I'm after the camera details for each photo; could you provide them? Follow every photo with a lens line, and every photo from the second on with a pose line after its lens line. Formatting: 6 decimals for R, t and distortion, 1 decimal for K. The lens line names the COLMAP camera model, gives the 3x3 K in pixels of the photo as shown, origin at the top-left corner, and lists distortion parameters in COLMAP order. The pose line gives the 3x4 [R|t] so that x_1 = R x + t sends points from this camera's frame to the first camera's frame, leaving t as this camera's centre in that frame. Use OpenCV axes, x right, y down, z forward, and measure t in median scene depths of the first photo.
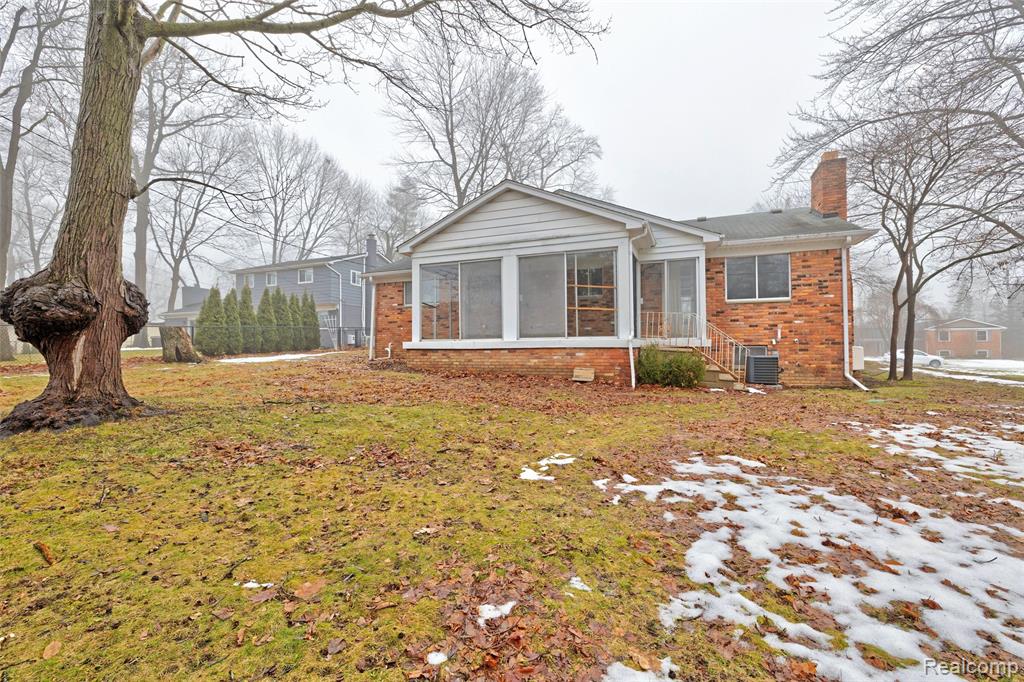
lens RADIAL K [[428.8, 0, 512.0], [0, 428.8, 341.0], [0, 0, 1]] dist [-0.002379, -0.000194]
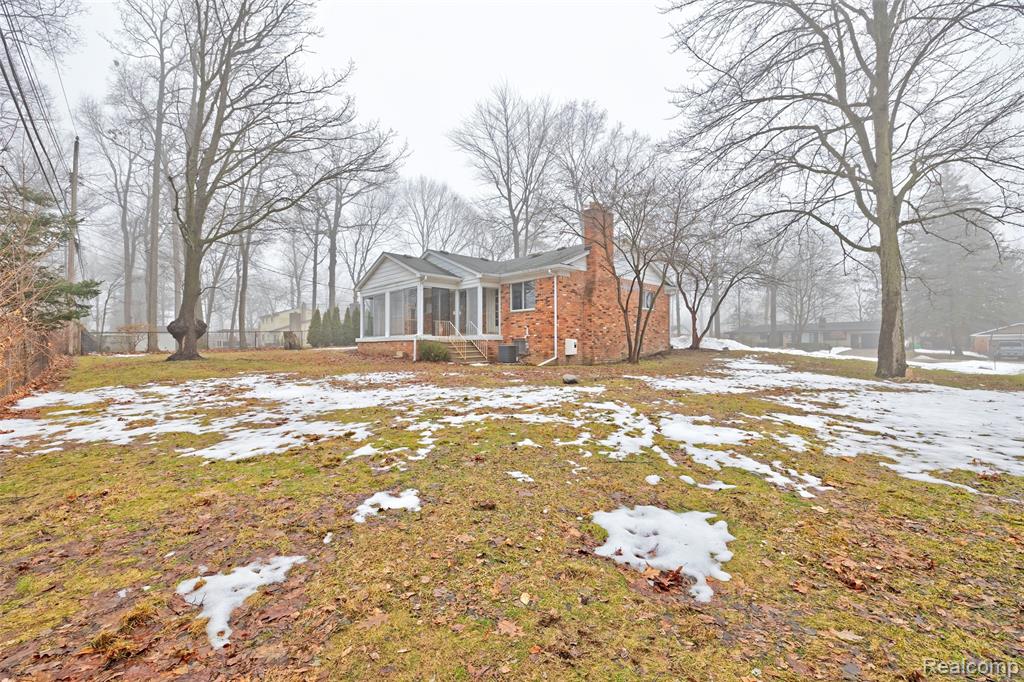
lens RADIAL K [[428.8, 0, 512.0], [0, 428.8, 341.0], [0, 0, 1]] dist [-0.002379, -0.000194]
pose [[0.908983, -0.003749, -0.416815, 1.194038], [0.006529, 0.999965, 0.005245, 0.009361], [0.416781, -0.007489, 0.908976, -0.449726]]
